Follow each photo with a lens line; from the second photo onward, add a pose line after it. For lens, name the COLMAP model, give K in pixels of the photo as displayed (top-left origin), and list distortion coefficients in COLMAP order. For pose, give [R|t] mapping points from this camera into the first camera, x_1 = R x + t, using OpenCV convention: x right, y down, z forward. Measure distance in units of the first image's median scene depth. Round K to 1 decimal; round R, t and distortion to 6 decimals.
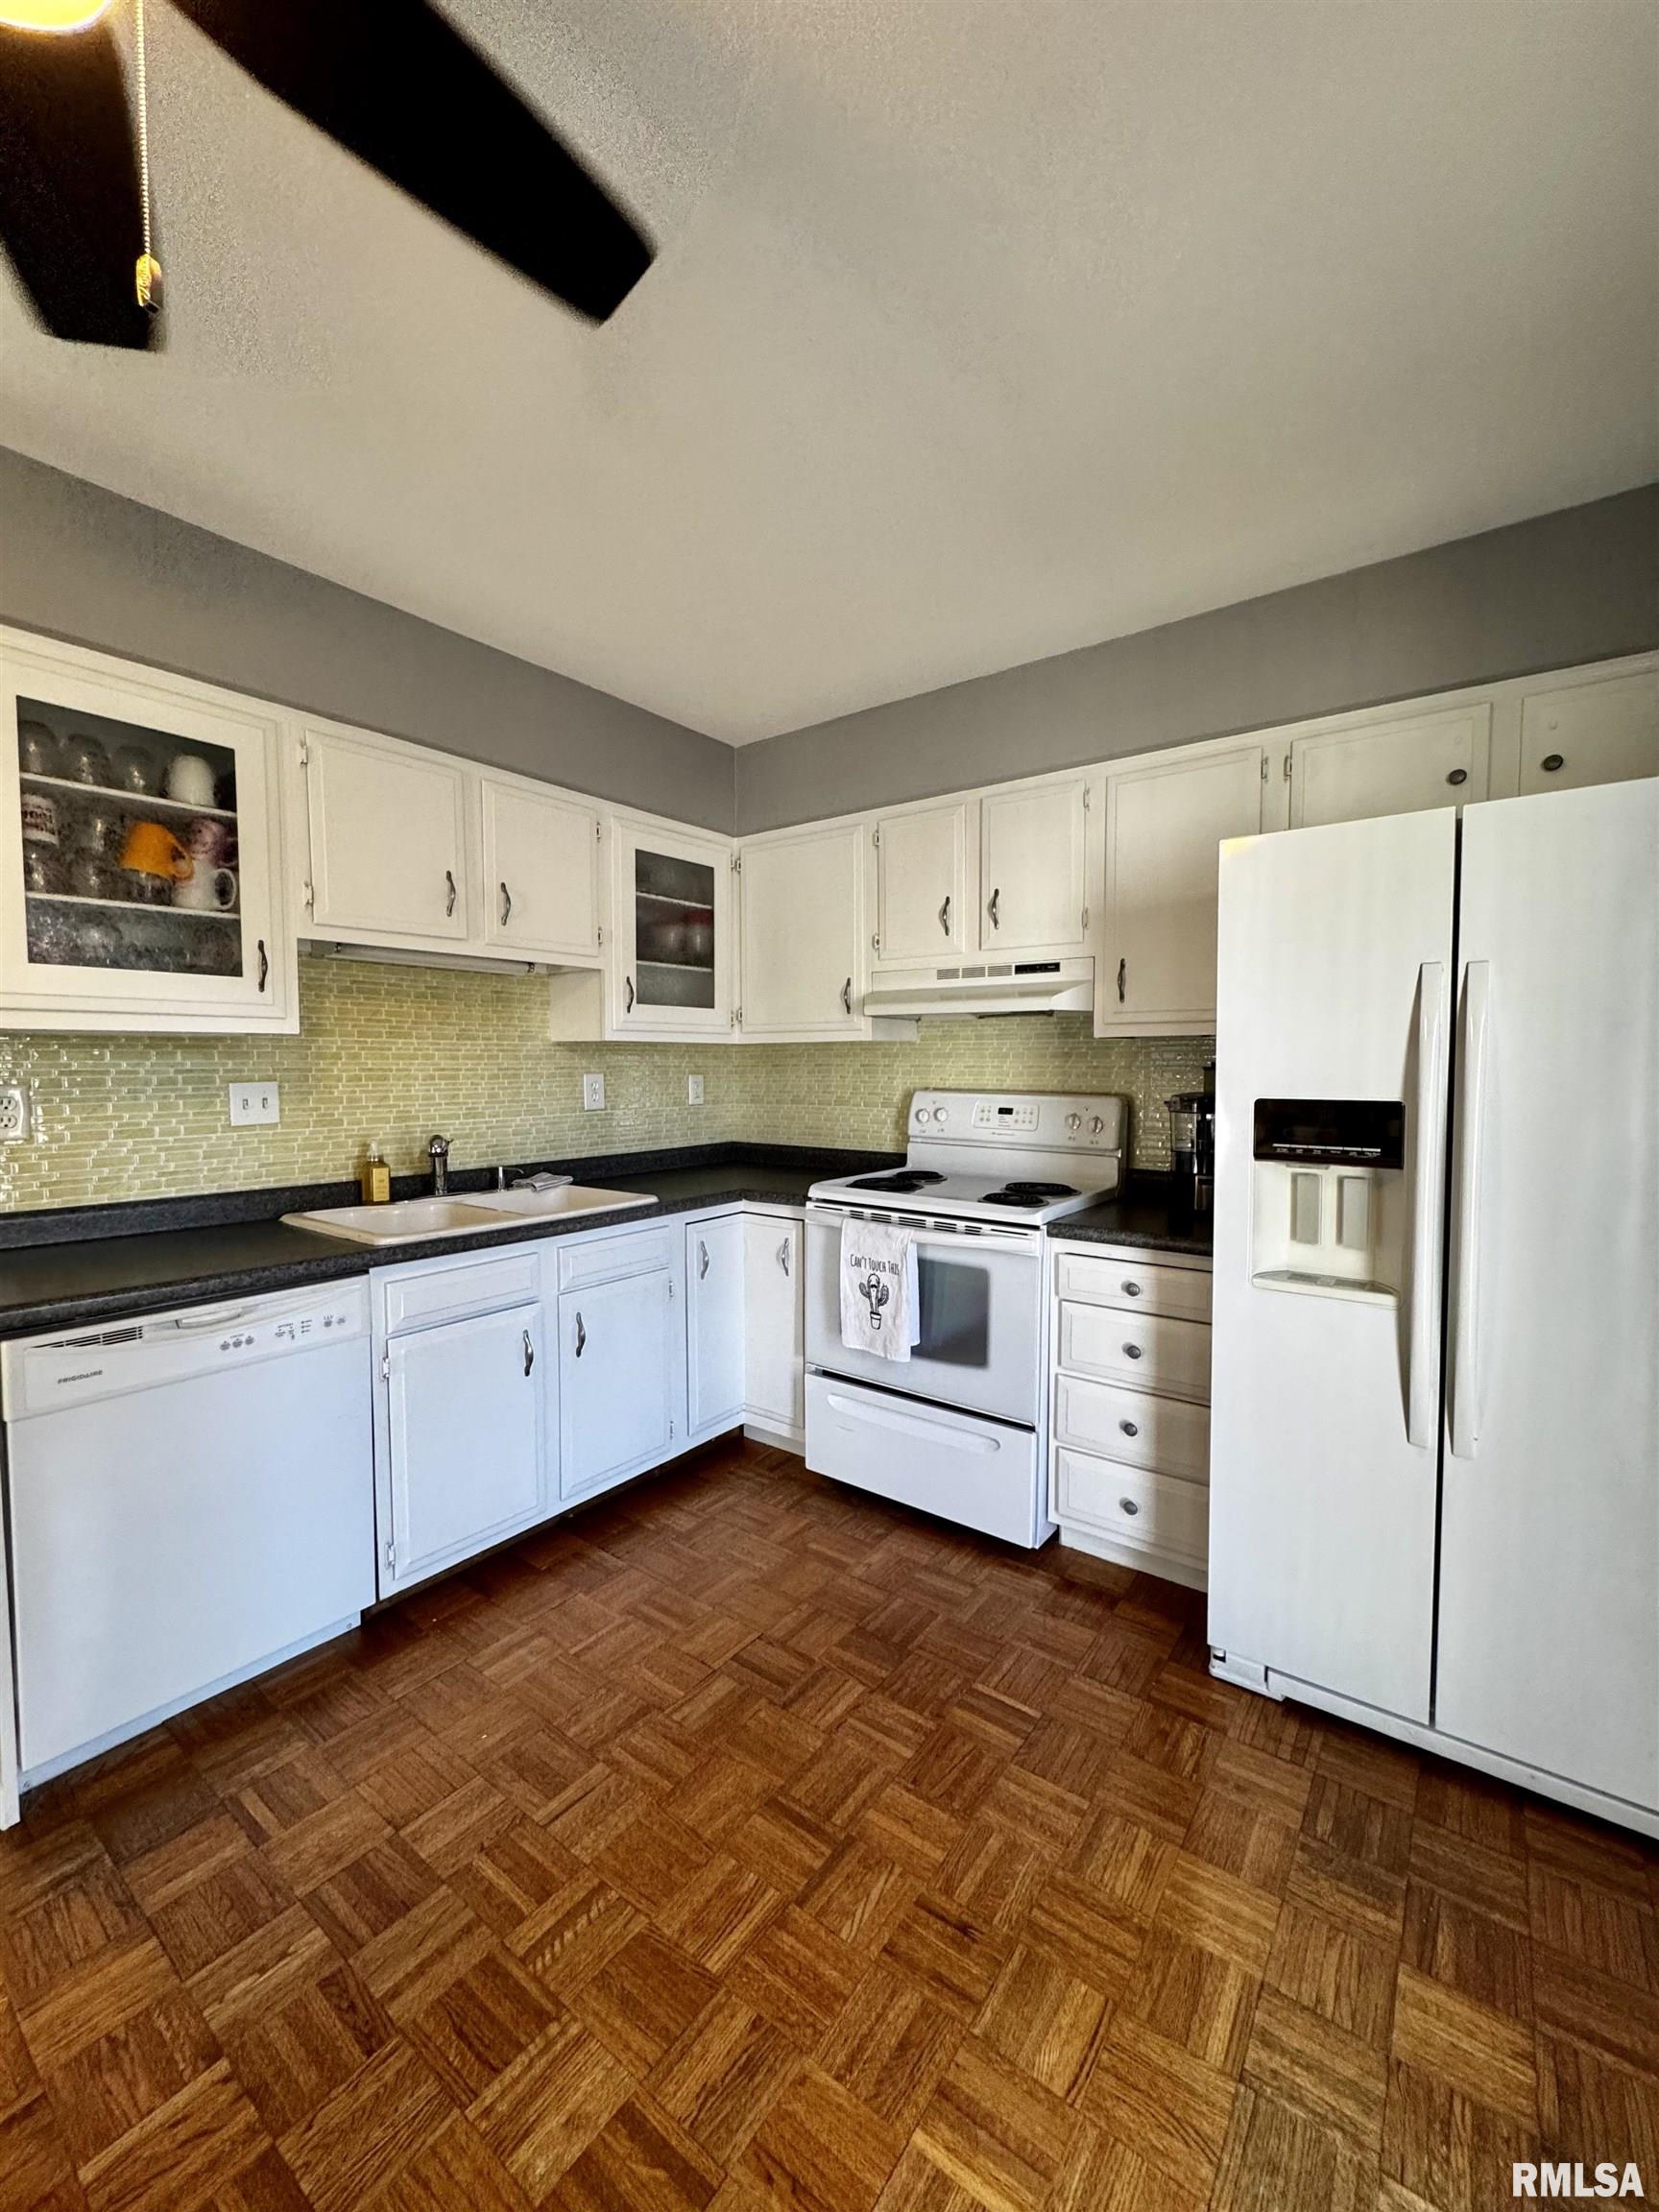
lens RADIAL K [[880.7, 0, 830.6], [0, 880.7, 1104.5], [0, 0, 1]] dist [-0.004162, 0.000780]
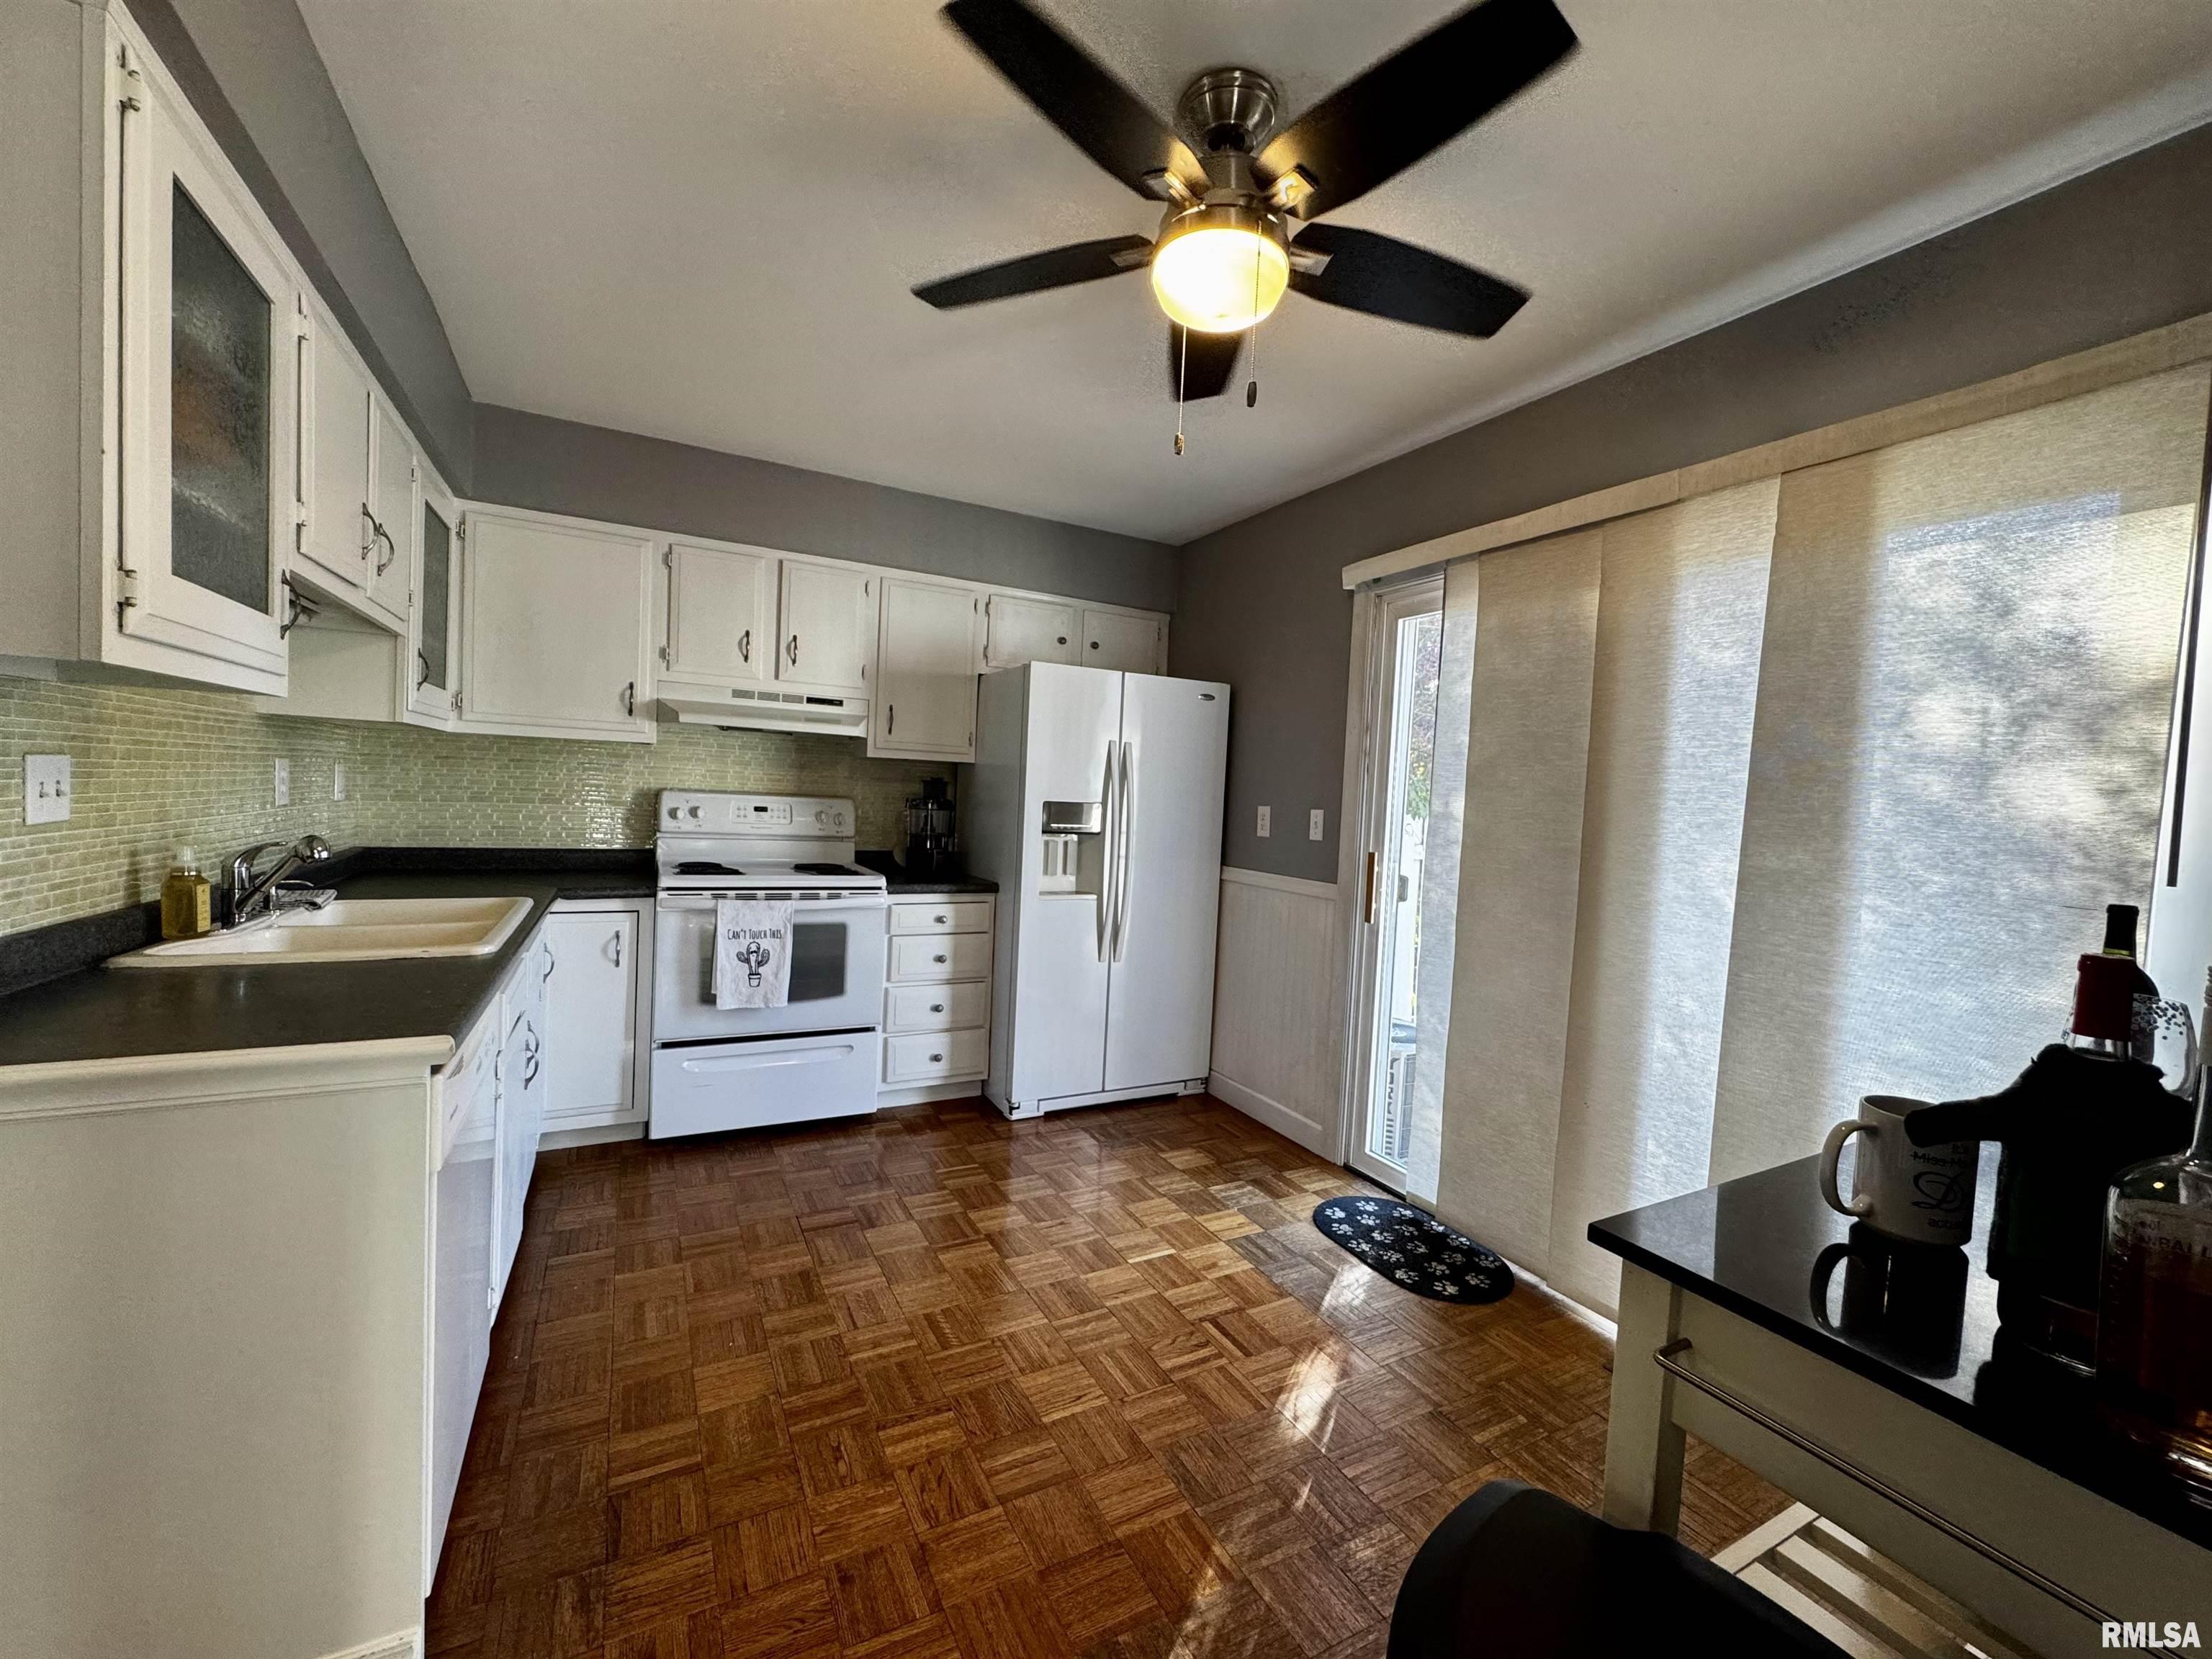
lens RADIAL K [[880.7, 0, 1104.7], [0, 880.7, 829.7], [0, 0, 1]] dist [-0.004162, 0.000780]
pose [[0.426719, -0.016510, 0.904234, -0.900981], [-0.002763, 0.999805, 0.019559, 0.013735], [-0.904380, -0.010844, 0.426590, 0.050751]]
